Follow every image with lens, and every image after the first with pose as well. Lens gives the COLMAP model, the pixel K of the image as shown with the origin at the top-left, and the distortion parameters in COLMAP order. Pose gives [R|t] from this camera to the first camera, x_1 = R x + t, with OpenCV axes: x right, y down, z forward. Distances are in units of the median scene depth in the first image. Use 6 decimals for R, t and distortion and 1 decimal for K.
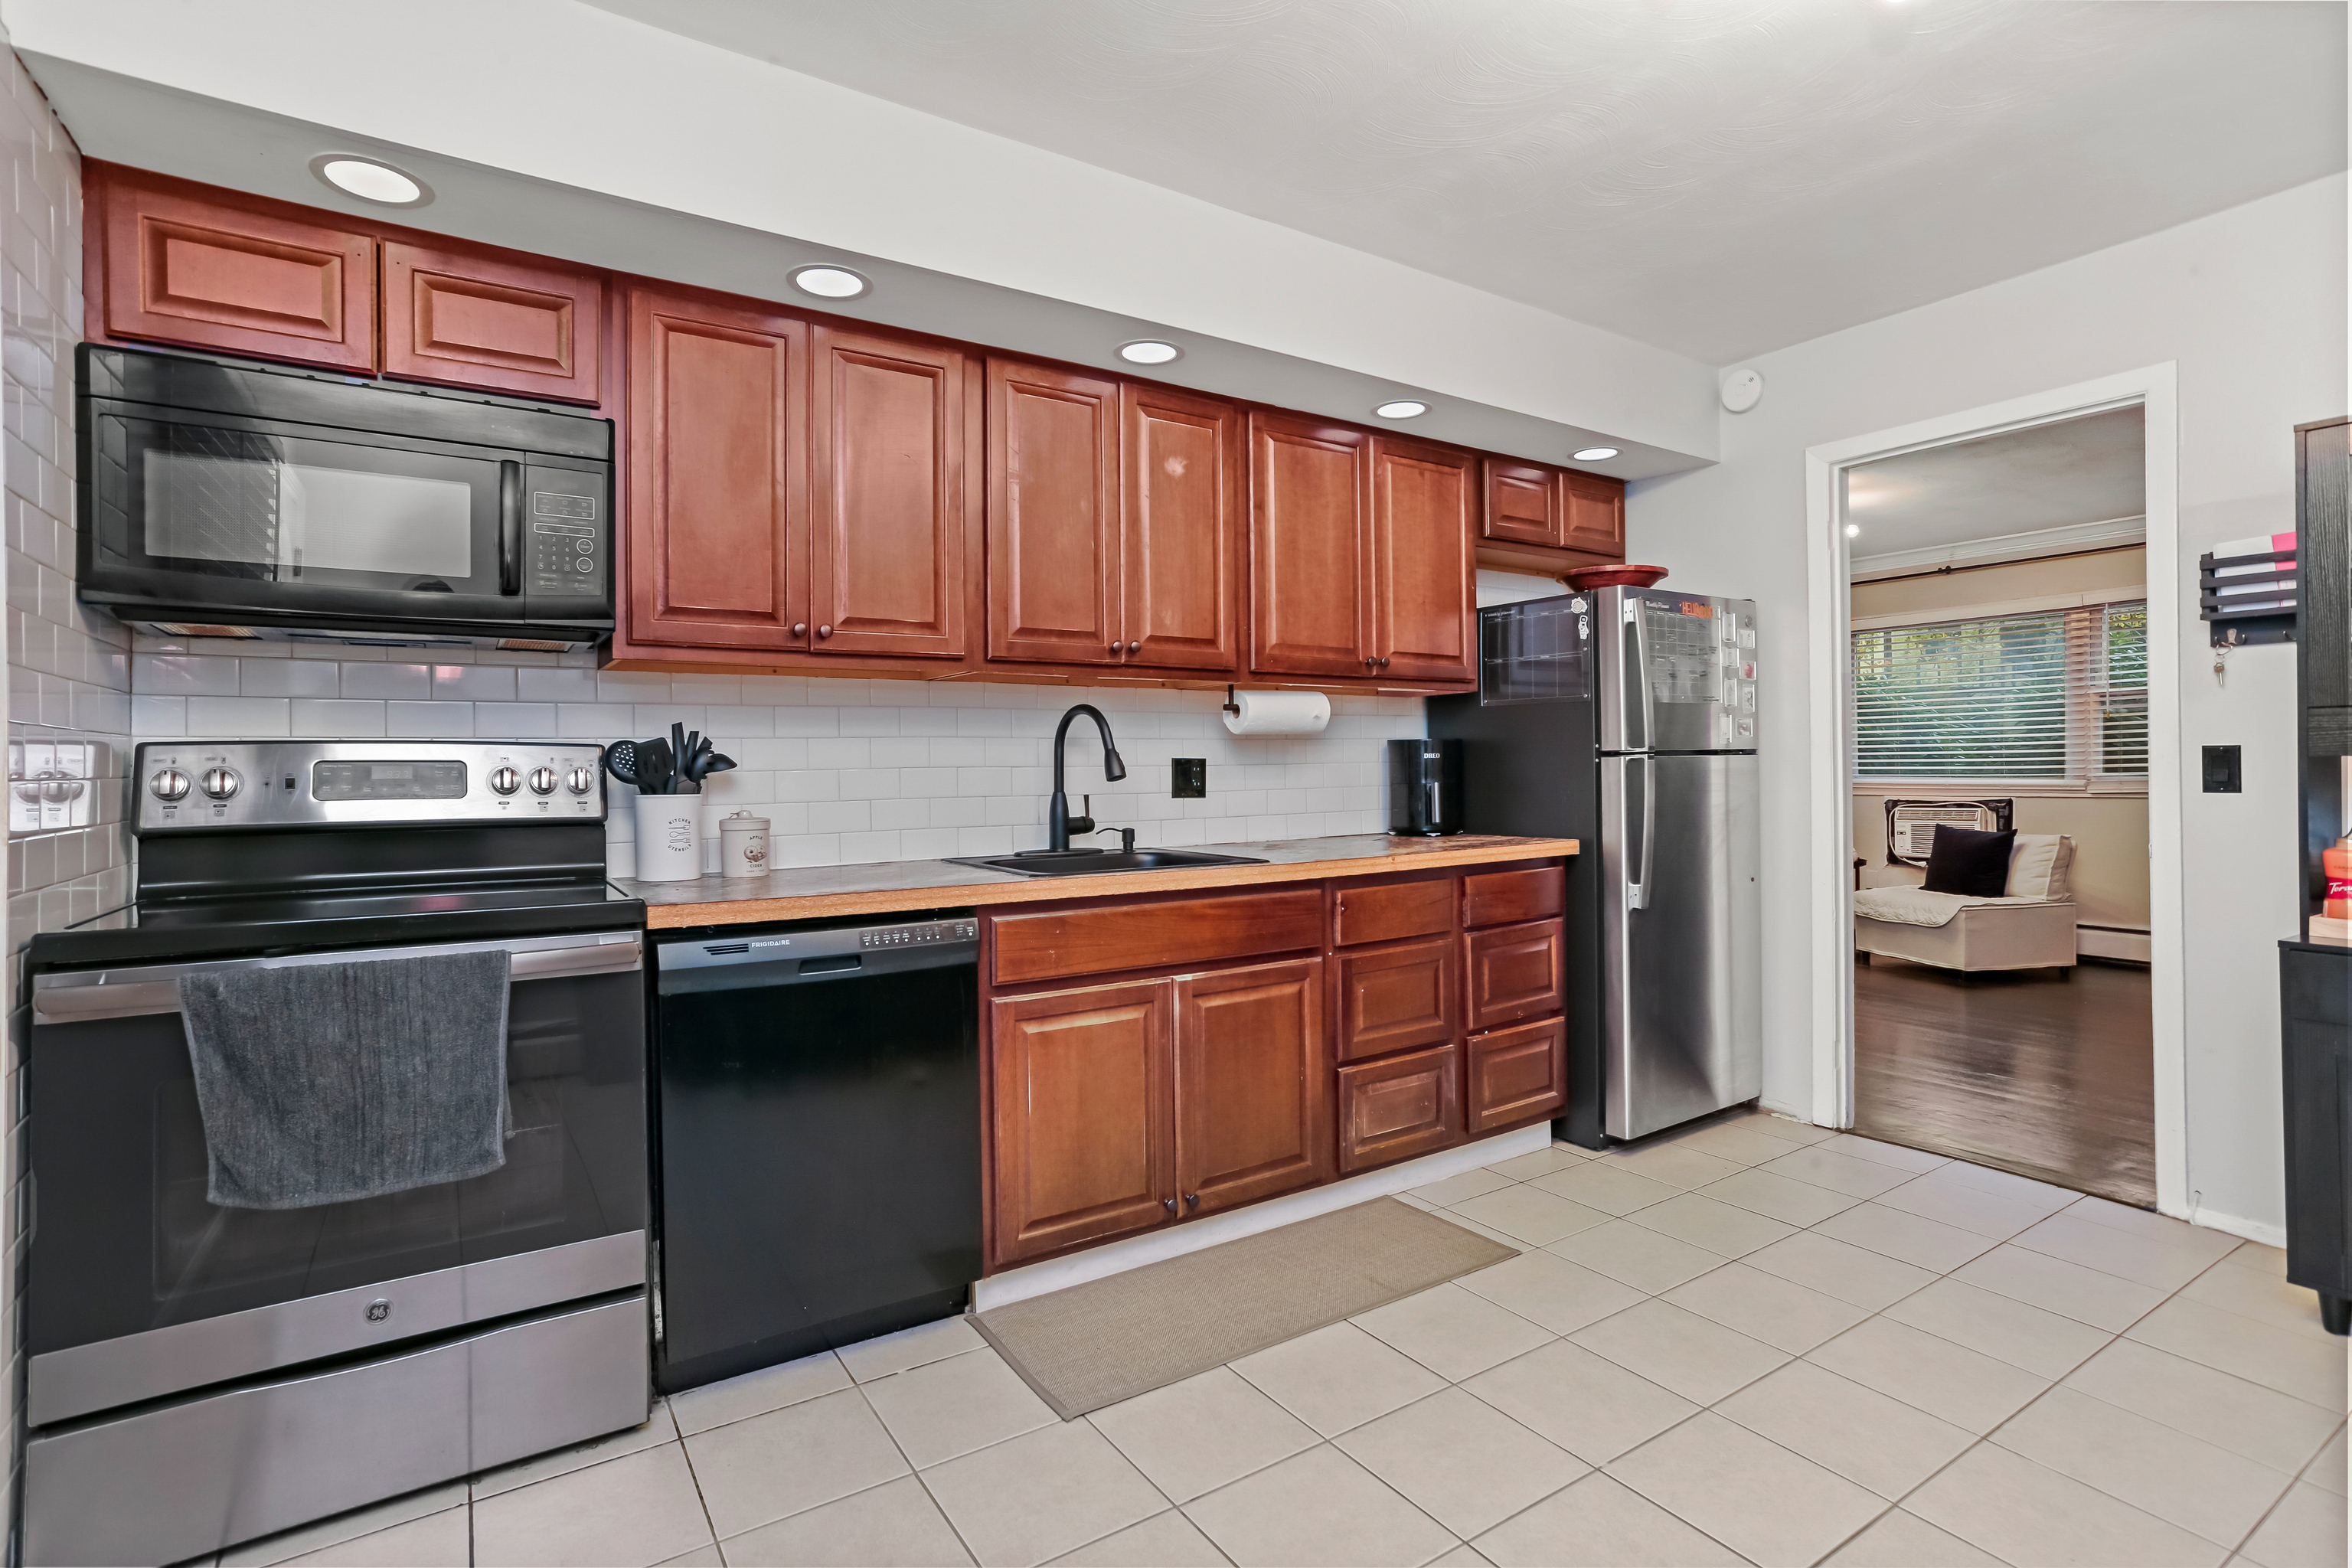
lens RADIAL K [[1124.6, 0, 1176.9], [0, 1124.6, 770.8], [0, 0, 1]] dist [0.000761, 0.000028]
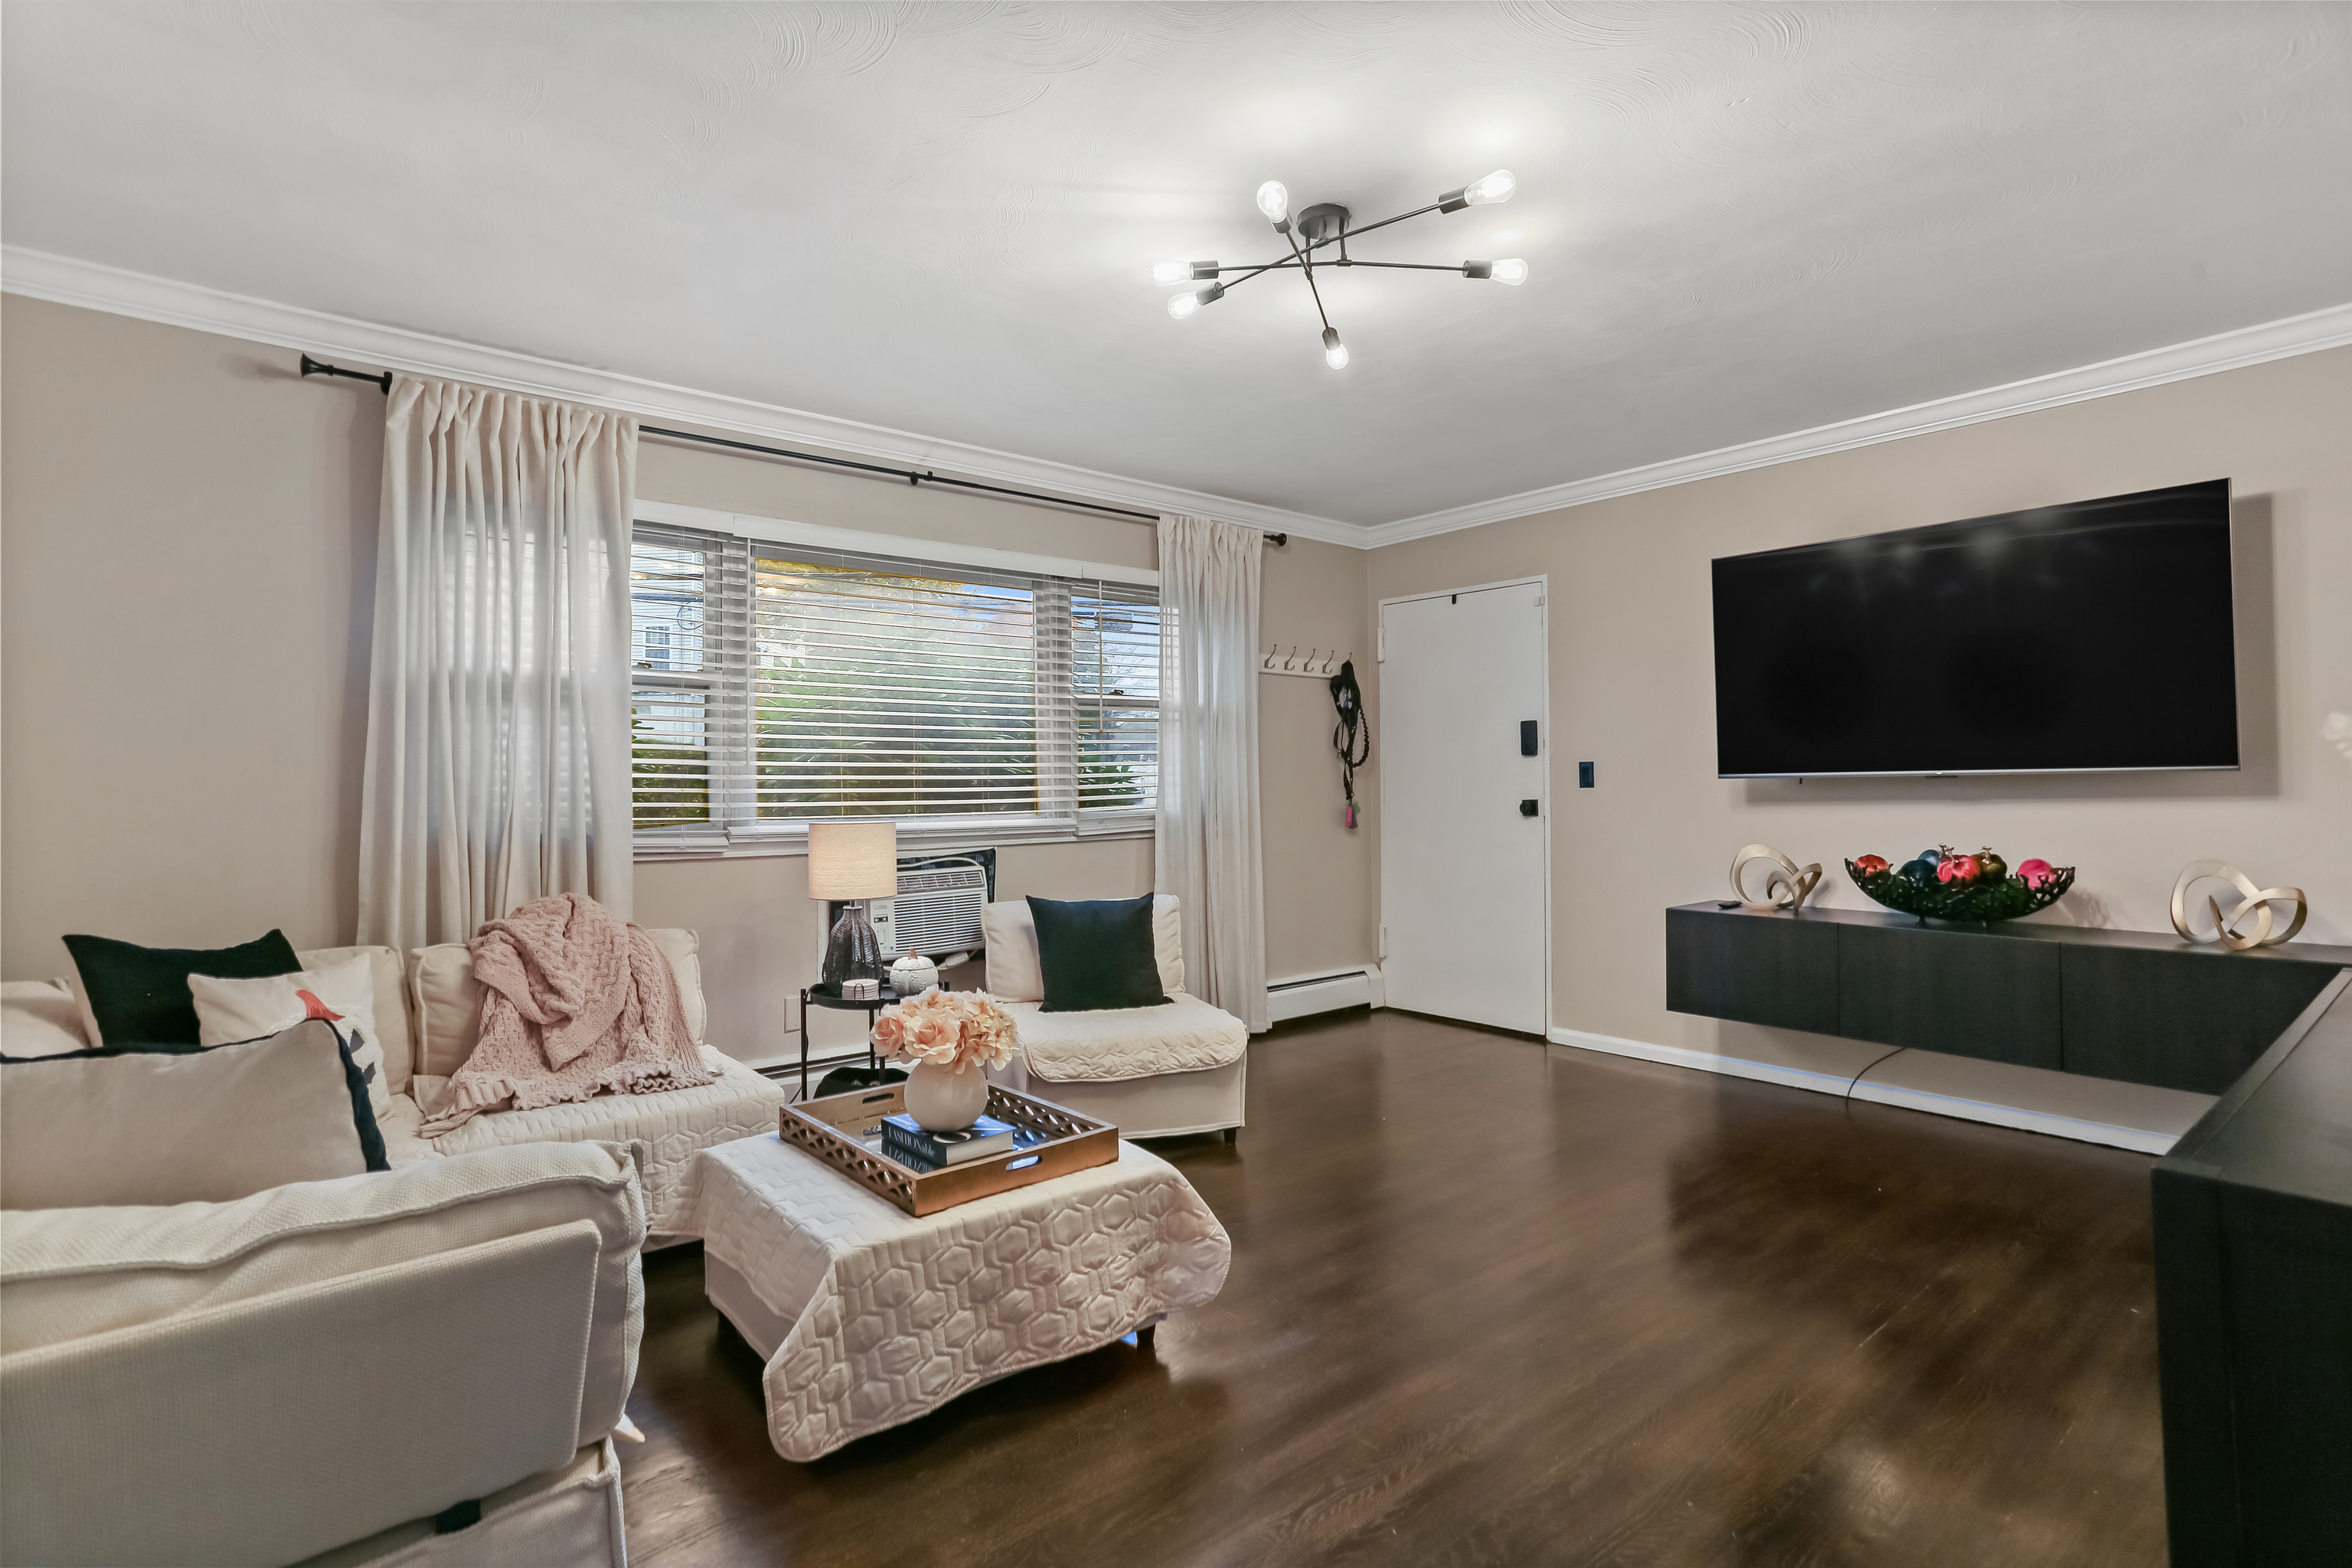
lens RADIAL K [[1124.6, 0, 1178.3], [0, 1124.6, 780.4], [0, 0, 1]] dist [0.000761, 0.000028]
pose [[-0.110576, 0.013153, 0.993781, 0.072114], [0.007916, 0.999892, -0.012354, -0.006529], [-0.993836, 0.006500, -0.110668, 0.984301]]
